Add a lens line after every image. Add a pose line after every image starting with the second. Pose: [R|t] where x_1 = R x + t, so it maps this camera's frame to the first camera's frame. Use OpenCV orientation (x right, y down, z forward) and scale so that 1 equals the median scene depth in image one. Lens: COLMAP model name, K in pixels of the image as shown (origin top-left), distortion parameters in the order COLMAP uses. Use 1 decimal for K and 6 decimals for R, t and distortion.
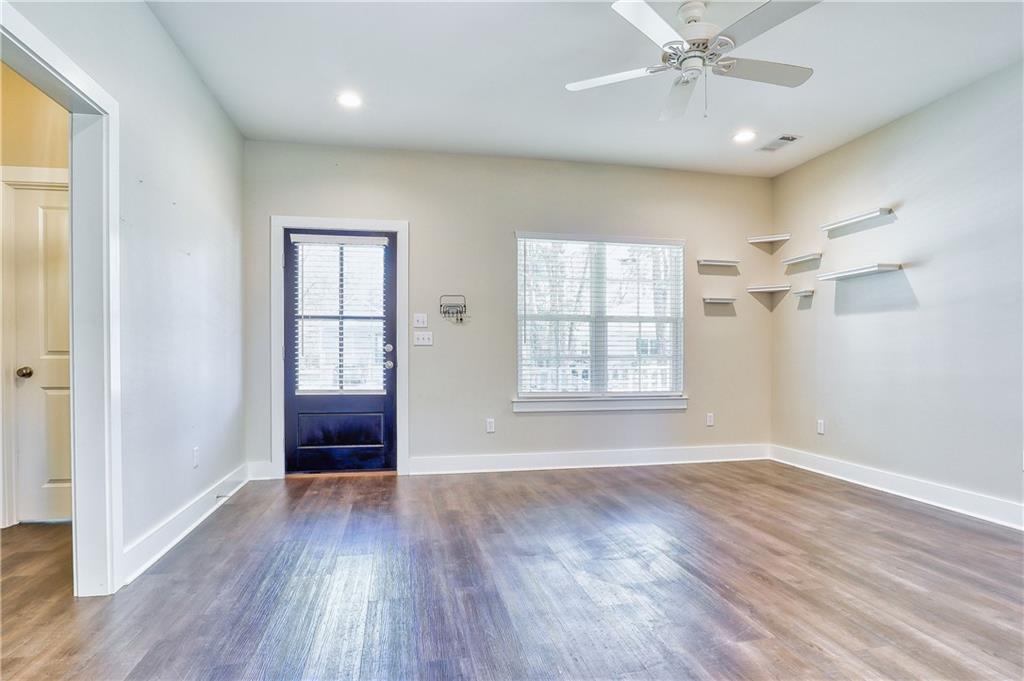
lens RADIAL K [[545.3, 0, 508.1], [0, 545.3, 362.8], [0, 0, 1]] dist [-0.031664, 0.000270]
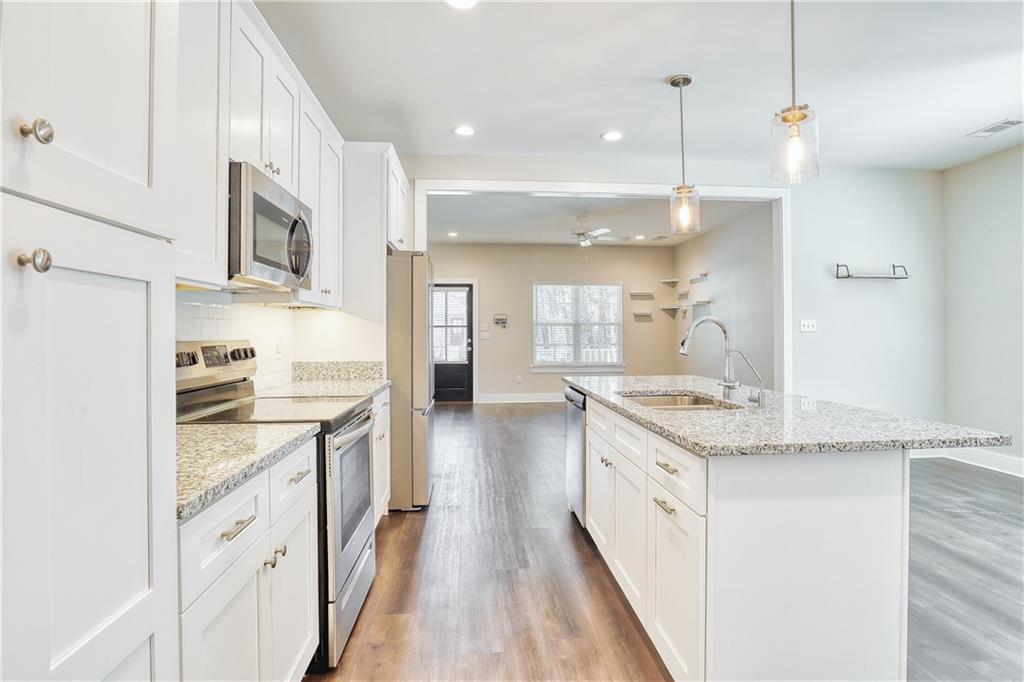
lens RADIAL K [[528.7, 0, 531.9], [0, 528.7, 333.9], [0, 0, 1]] dist [-0.028566, 0.000565]
pose [[0.996590, -0.005185, -0.082355, 0.174395], [0.003799, 0.999849, -0.016976, -0.018053], [0.082430, 0.016605, 0.996458, -0.932288]]
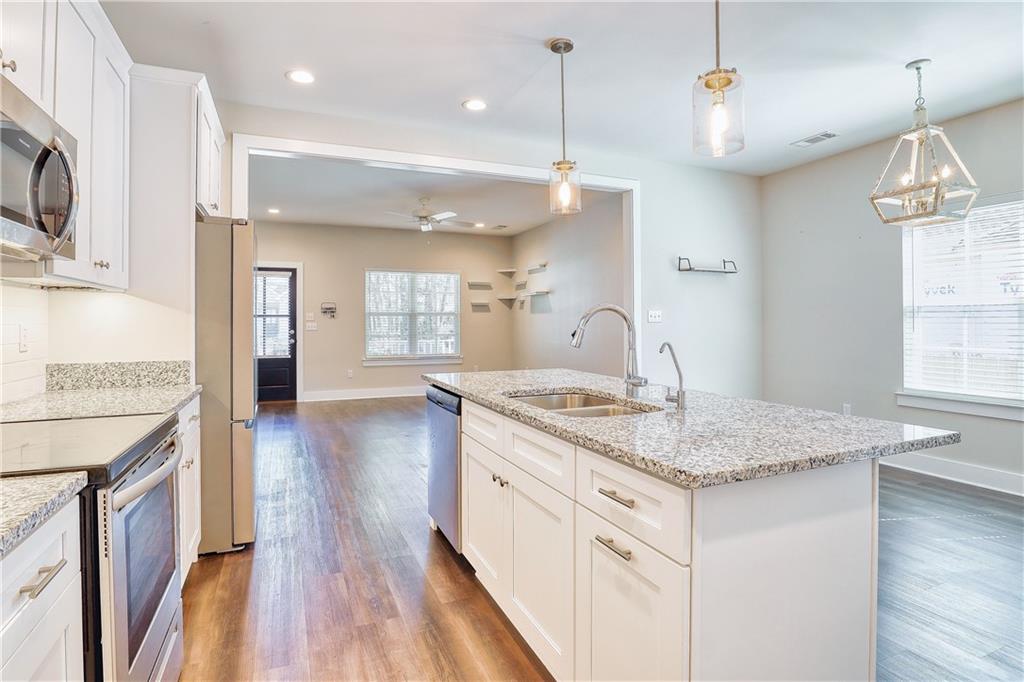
lens RADIAL K [[519.4, 0, 509.3], [0, 519.4, 322.4], [0, 0, 1]] dist [-0.030419, 0.002400]
pose [[0.977310, -0.004793, 0.211760, 0.122170], [0.008963, 0.999784, -0.018734, -0.020270], [-0.211625, 0.020207, 0.977142, -0.818412]]
